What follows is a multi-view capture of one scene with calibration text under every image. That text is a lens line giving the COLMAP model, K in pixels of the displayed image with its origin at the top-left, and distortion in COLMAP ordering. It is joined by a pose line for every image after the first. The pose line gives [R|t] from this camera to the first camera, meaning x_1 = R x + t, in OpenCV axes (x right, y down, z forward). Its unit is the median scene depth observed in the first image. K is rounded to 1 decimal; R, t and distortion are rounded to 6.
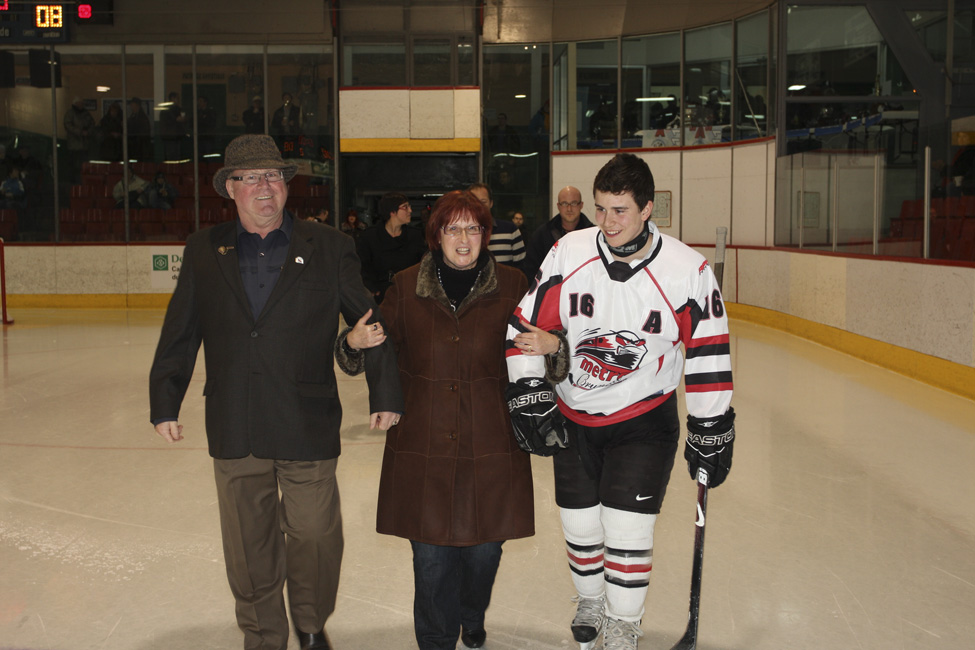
lens RADIAL K [[1365.3, 0, 486.9], [0, 1365.3, 324.2], [0, 0, 1]] dist [0.003184, 0.000000]
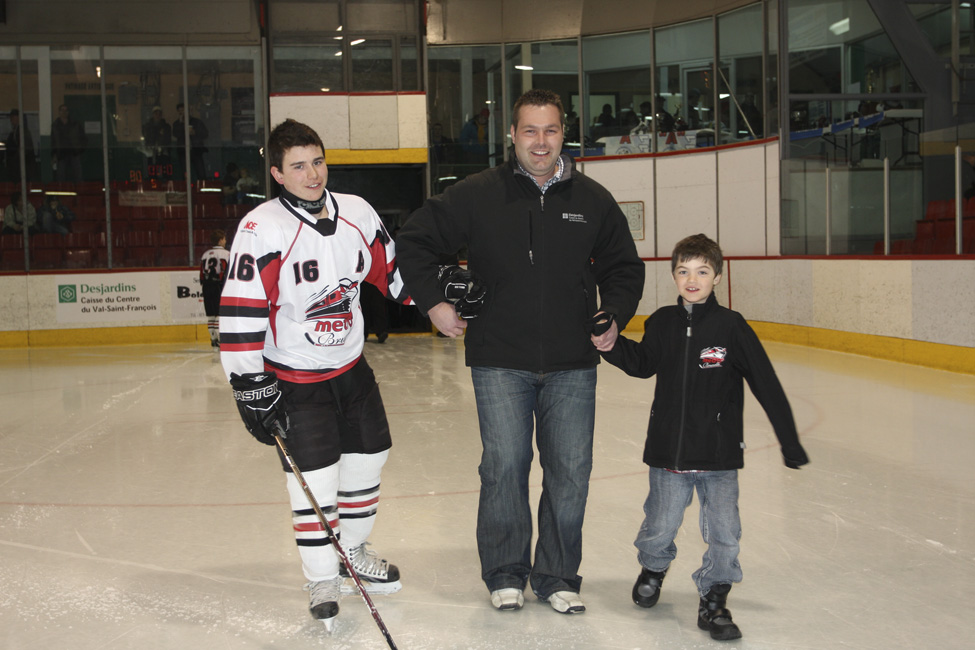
lens RADIAL K [[1397.0, 0, 489.1], [0, 1397.0, 326.3], [0, 0, 1]] dist [0.010932, 0.000000]
pose [[0.988820, -0.029630, 0.146140, -0.104571], [0.033183, 0.999209, -0.021932, 0.004612], [-0.145375, 0.026536, 0.989021, 0.074151]]
